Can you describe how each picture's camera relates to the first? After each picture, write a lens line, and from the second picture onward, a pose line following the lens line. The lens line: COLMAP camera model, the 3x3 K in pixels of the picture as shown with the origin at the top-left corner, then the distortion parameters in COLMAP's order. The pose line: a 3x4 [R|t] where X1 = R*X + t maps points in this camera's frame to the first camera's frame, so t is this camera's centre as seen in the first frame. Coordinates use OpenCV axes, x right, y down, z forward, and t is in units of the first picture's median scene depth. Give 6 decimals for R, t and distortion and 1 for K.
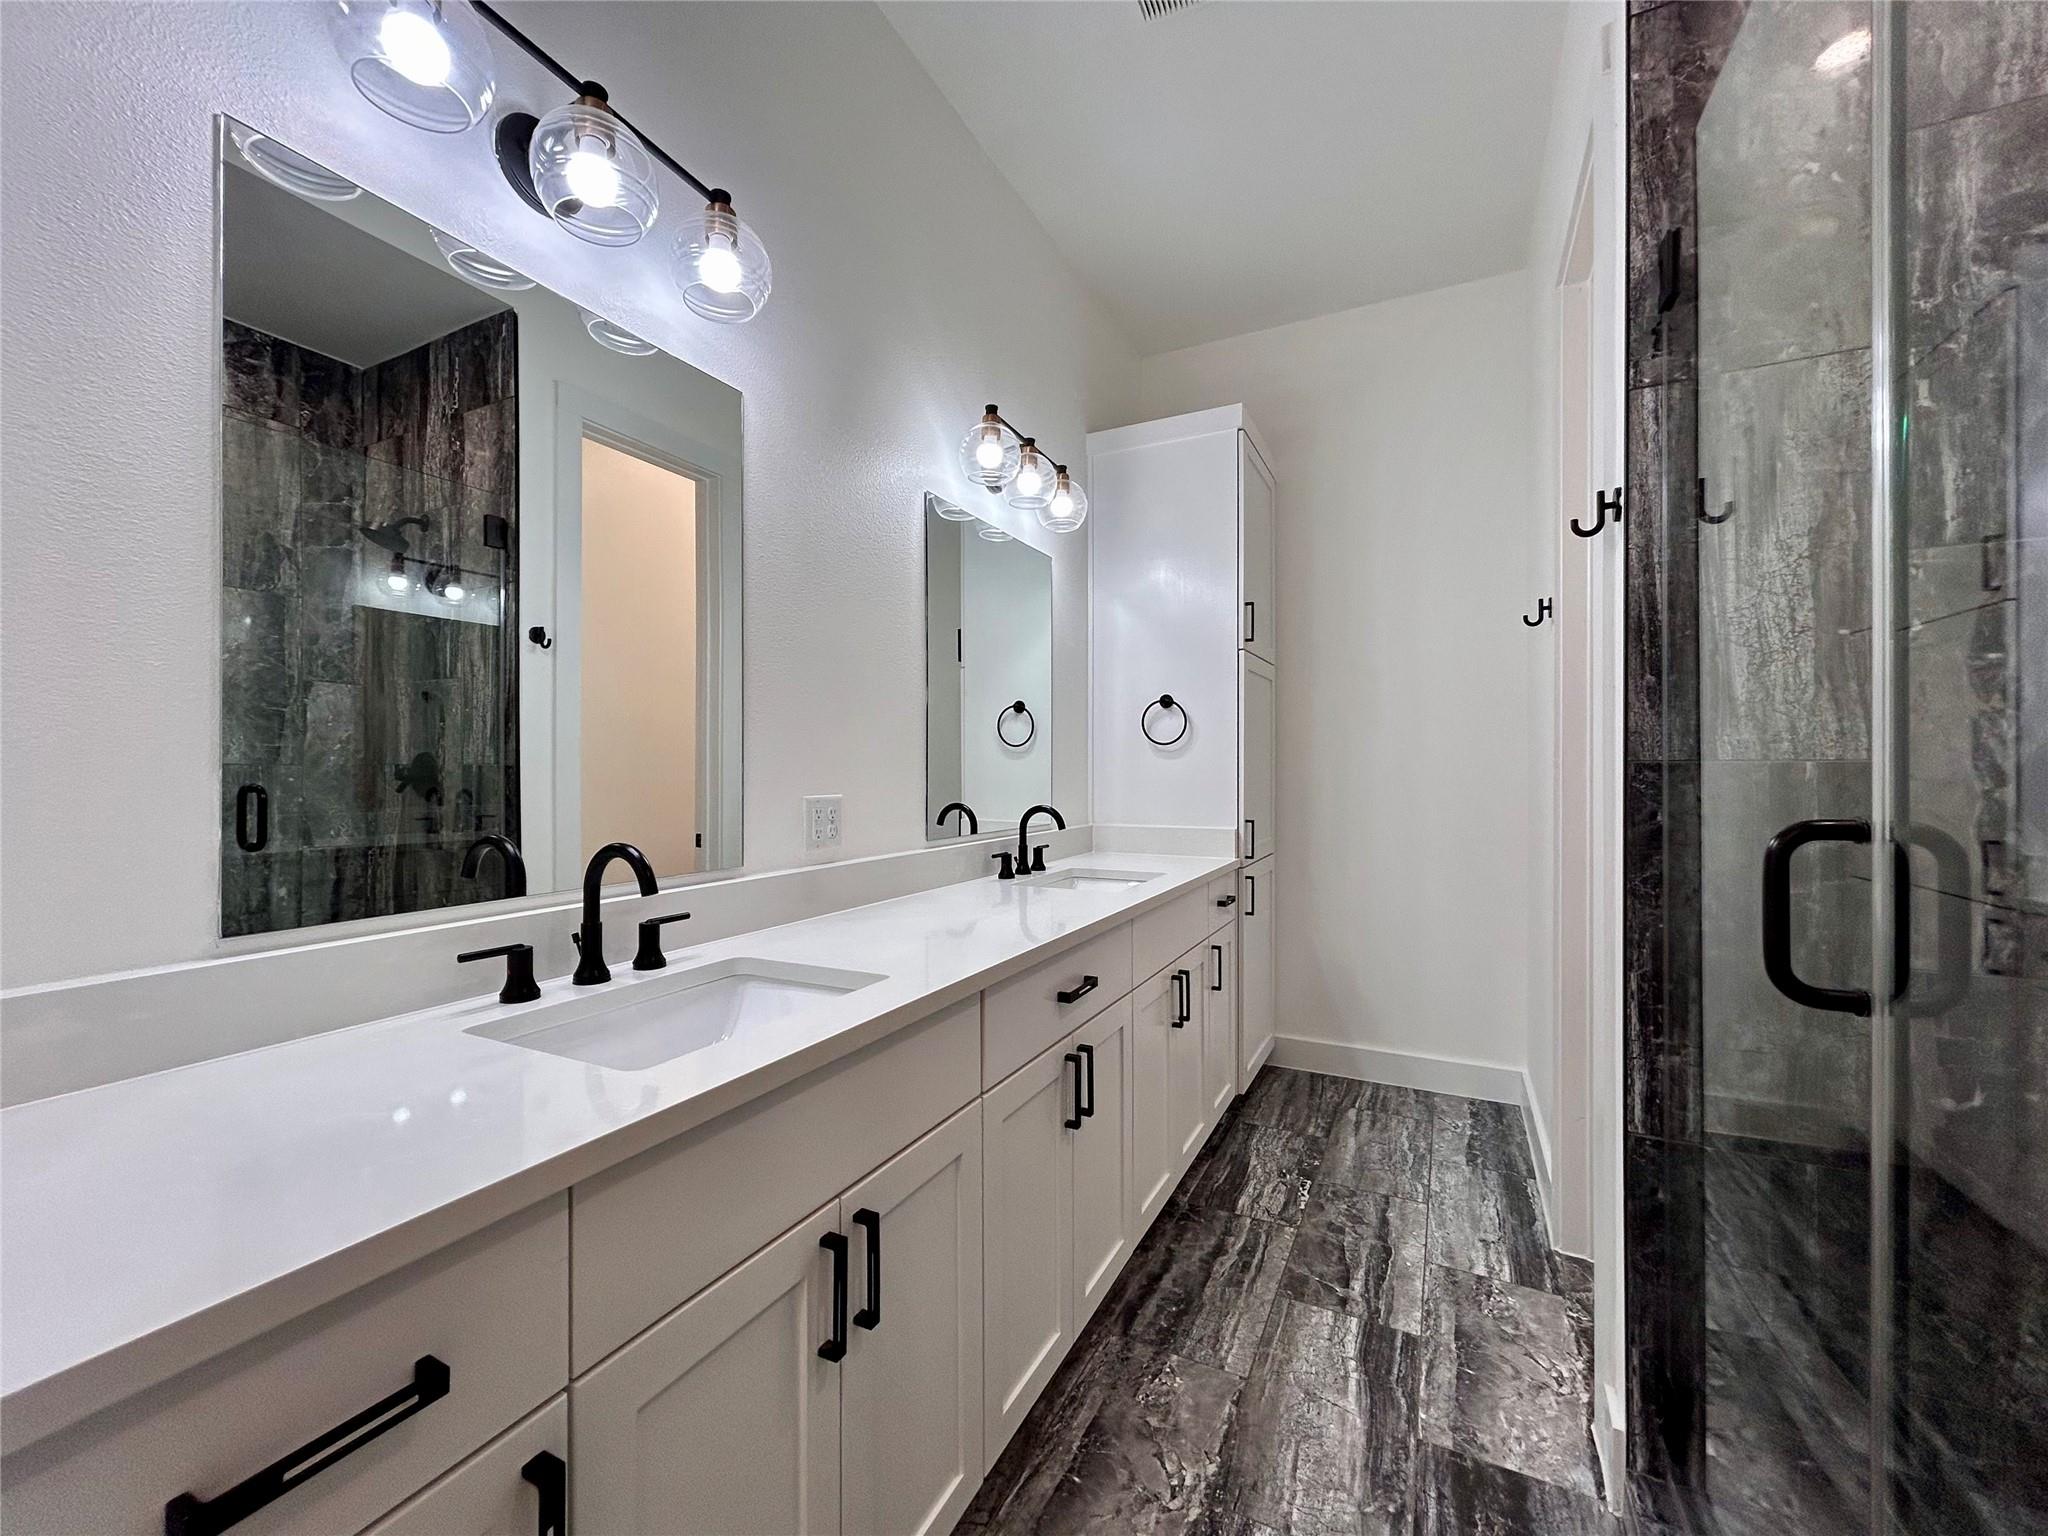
lens RADIAL K [[826.8, 0, 1026.6], [0, 826.8, 768.1], [0, 0, 1]] dist [-0.002728, 0.004545]
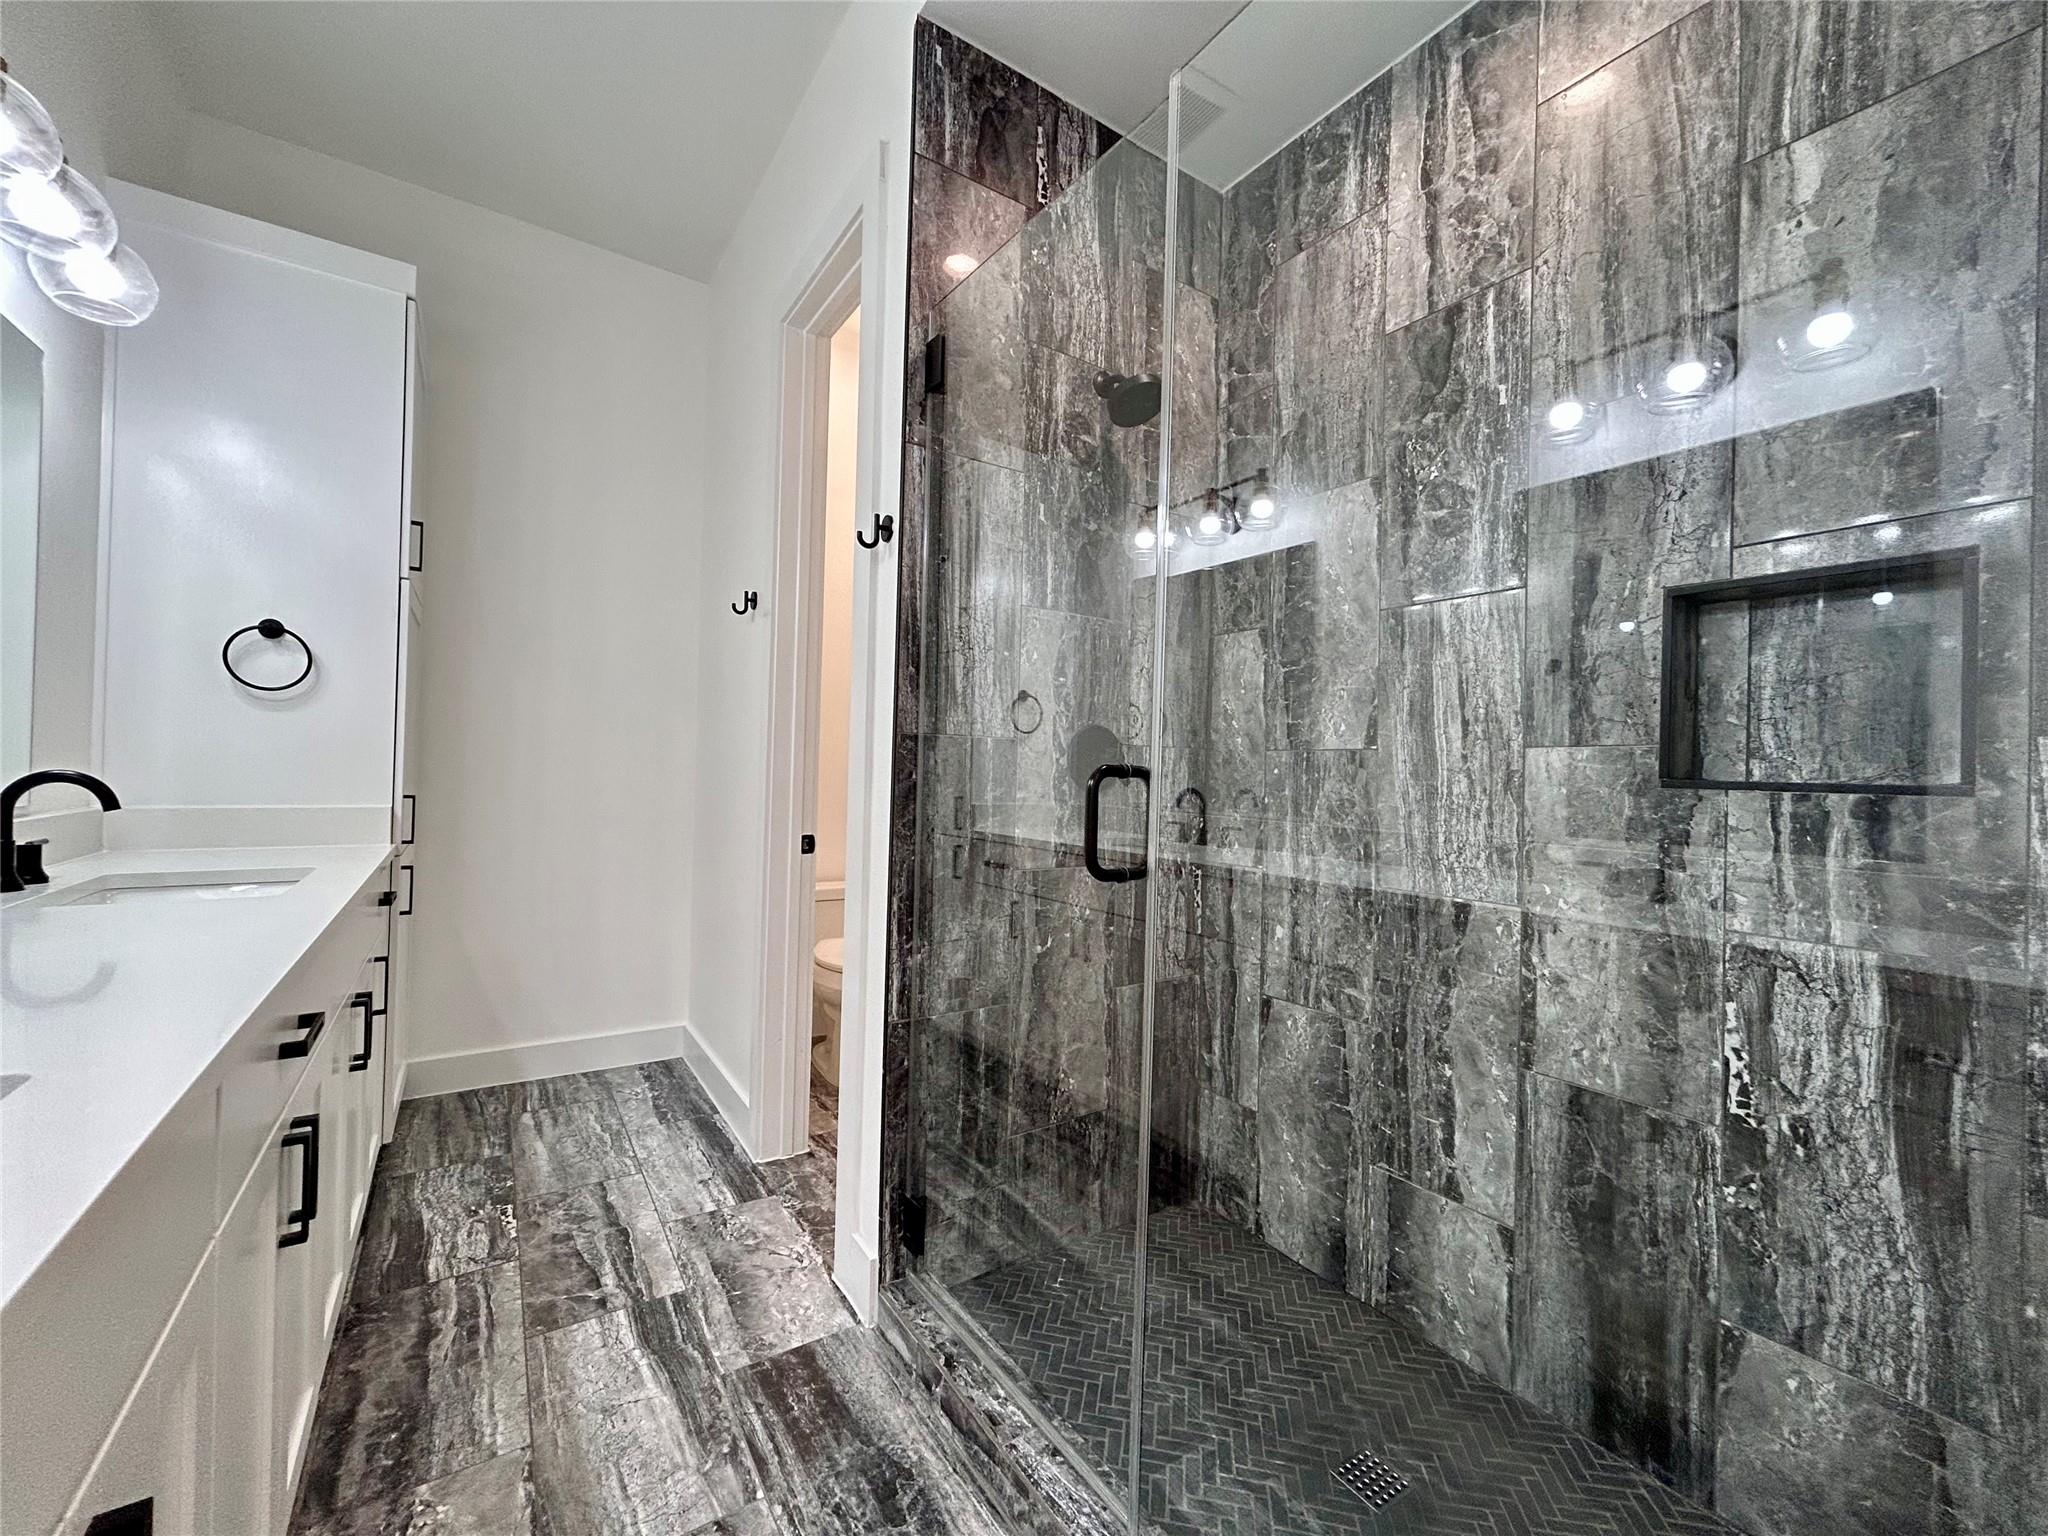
lens RADIAL K [[826.8, 0, 1026.6], [0, 826.8, 768.1], [0, 0, 1]] dist [-0.002728, 0.004545]
pose [[0.488299, 0.015051, 0.872546, -0.198871], [-0.029796, 0.999556, -0.000567, 0.028921], [-0.872167, -0.025722, 0.488531, 0.138350]]
